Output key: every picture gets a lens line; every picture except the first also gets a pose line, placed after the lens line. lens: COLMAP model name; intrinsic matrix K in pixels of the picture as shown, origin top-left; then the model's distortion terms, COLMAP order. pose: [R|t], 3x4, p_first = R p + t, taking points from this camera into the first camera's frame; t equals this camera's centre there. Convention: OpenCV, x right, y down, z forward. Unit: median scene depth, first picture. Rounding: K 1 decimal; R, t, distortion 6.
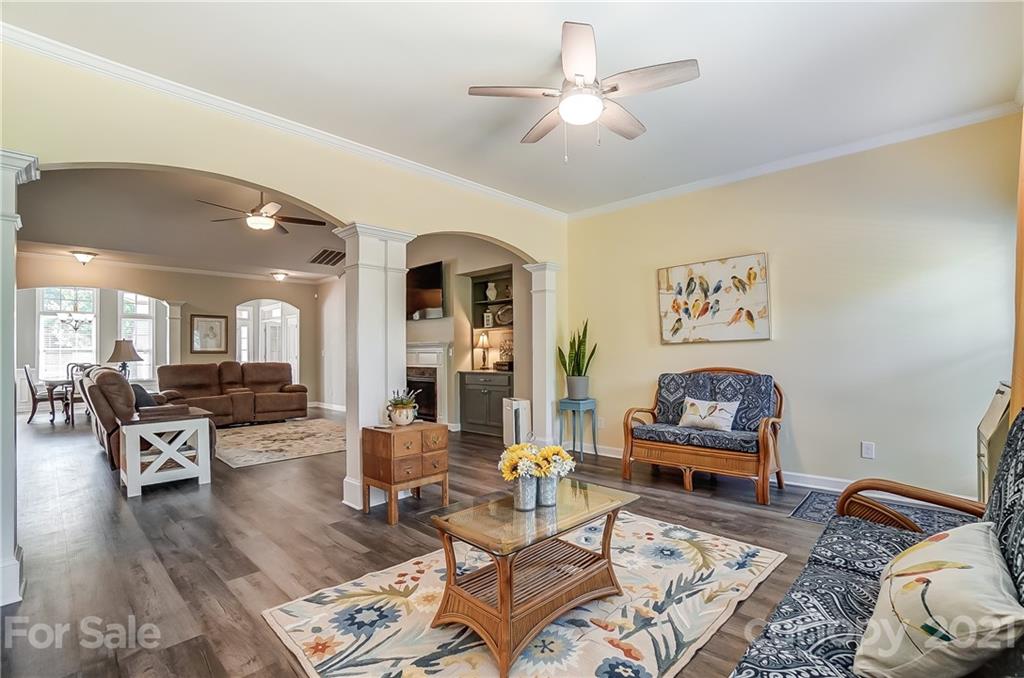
lens RADIAL K [[461.9, 0, 511.4], [0, 461.9, 347.3], [0, 0, 1]] dist [-0.066067, 0.023946]
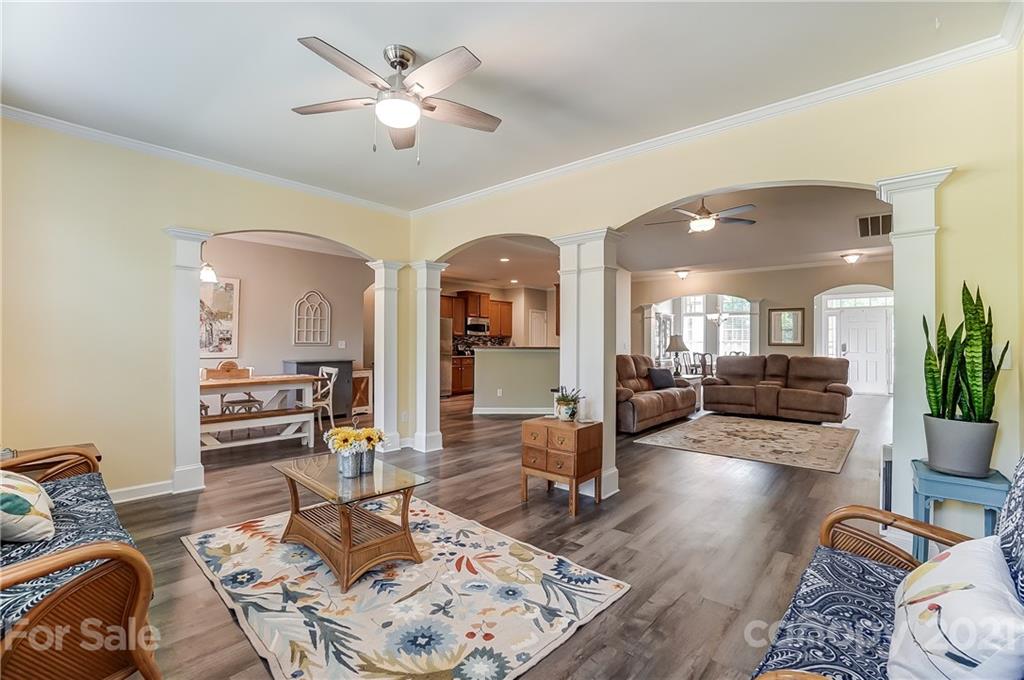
lens RADIAL K [[451.2, 0, 508.0], [0, 451.2, 335.2], [0, 0, 1]] dist [-0.062762, 0.021972]
pose [[0.032479, -0.004451, -0.999463, 0.629466], [0.003902, 0.999983, -0.004327, -0.017143], [0.999465, -0.003759, 0.032496, 0.671449]]
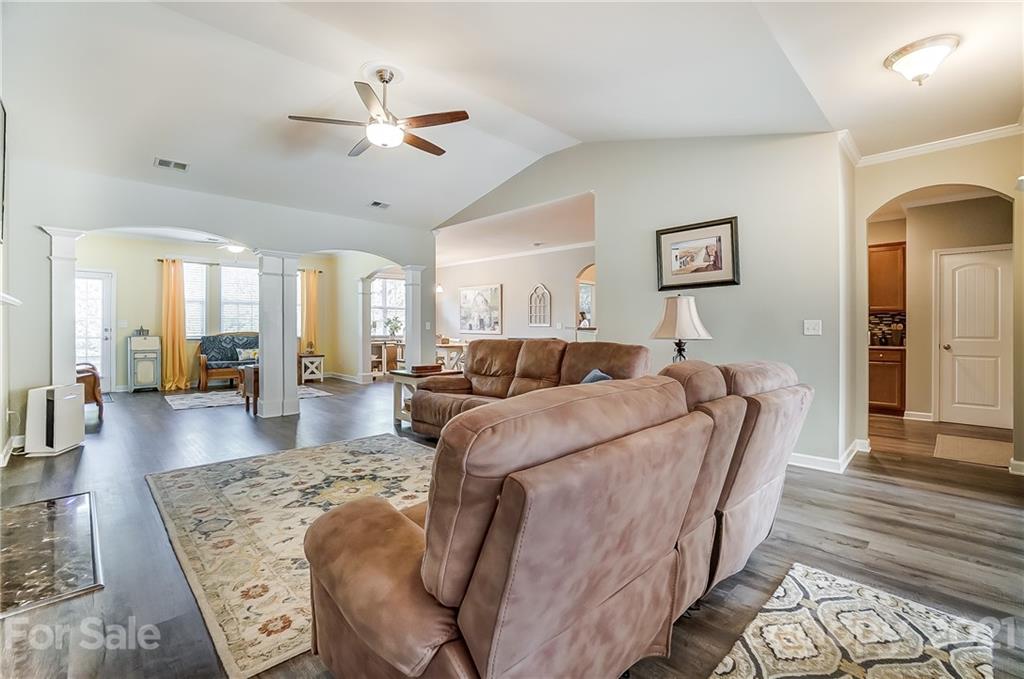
lens RADIAL K [[454.9, 0, 505.6], [0, 454.9, 327.4], [0, 0, 1]] dist [-0.064673, 0.023288]
pose [[-0.999232, 0.008274, 0.038292, -1.006234], [0.007996, 0.999941, -0.007406, 0.030451], [-0.038351, -0.007094, -0.999239, 2.209258]]
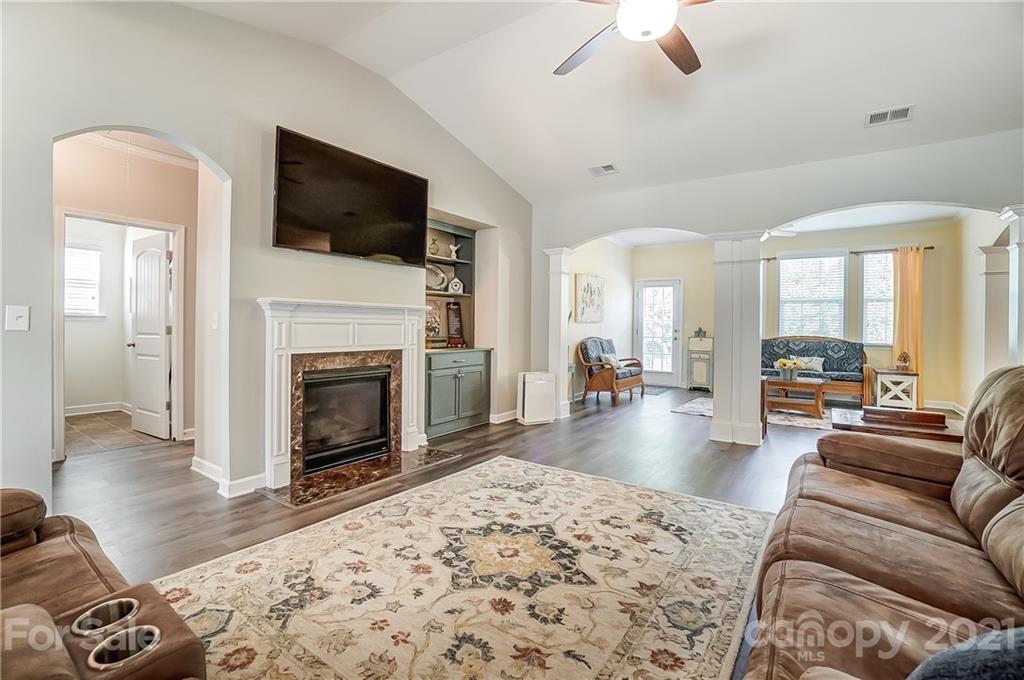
lens RADIAL K [[458.0, 0, 502.4], [0, 458.0, 327.3], [0, 0, 1]] dist [-0.066108, 0.024086]
pose [[-0.135249, 0.005259, 0.990798, -1.251960], [-0.018691, 0.999794, -0.007858, 0.029062], [-0.990635, -0.019582, -0.135123, 1.566295]]
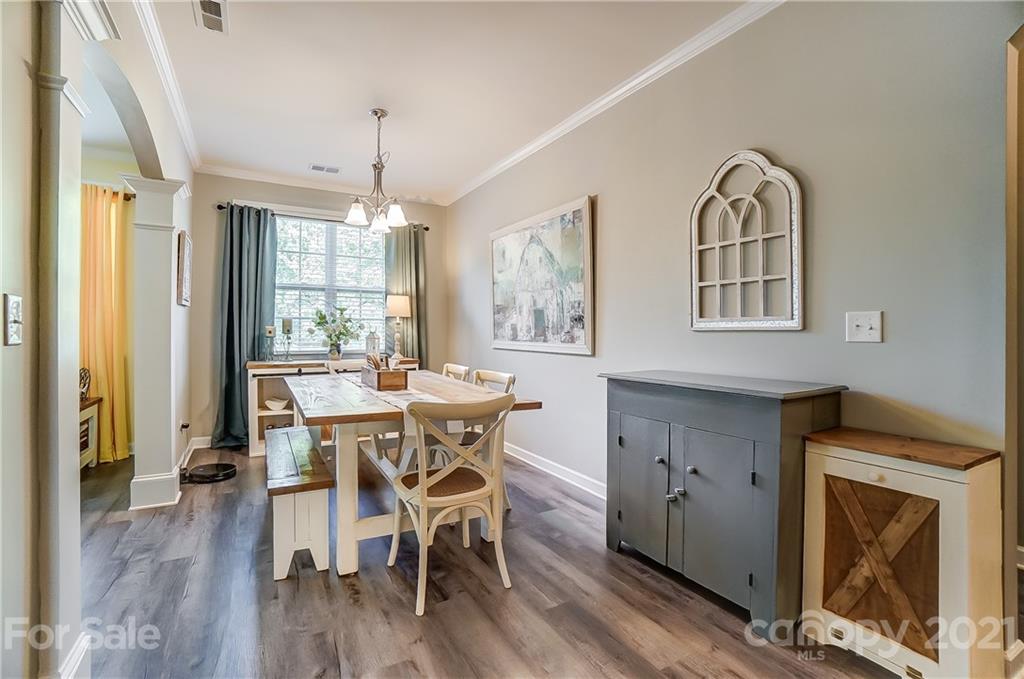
lens RADIAL K [[454.9, 0, 505.6], [0, 454.9, 327.4], [0, 0, 1]] dist [-0.064673, 0.023288]
pose [[-0.955260, 0.010233, 0.295589, -0.975940], [0.003253, 0.999704, -0.024097, 0.019625], [-0.295749, -0.022057, -0.955011, 0.564734]]
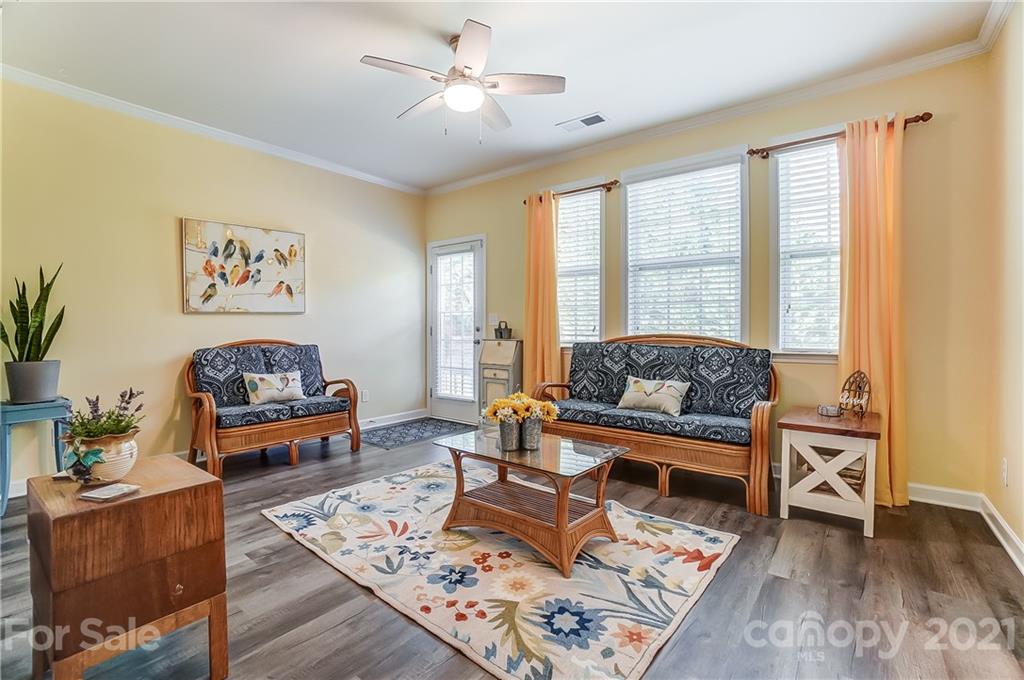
lens RADIAL K [[454.8, 0, 509.0], [0, 454.8, 339.8], [0, 0, 1]] dist [-0.066269, 0.022890]
pose [[-0.084656, -0.012738, 0.996329, -0.522220], [-0.007842, 0.999896, 0.012117, 0.028109], [-0.996379, -0.006787, -0.084747, 0.543630]]
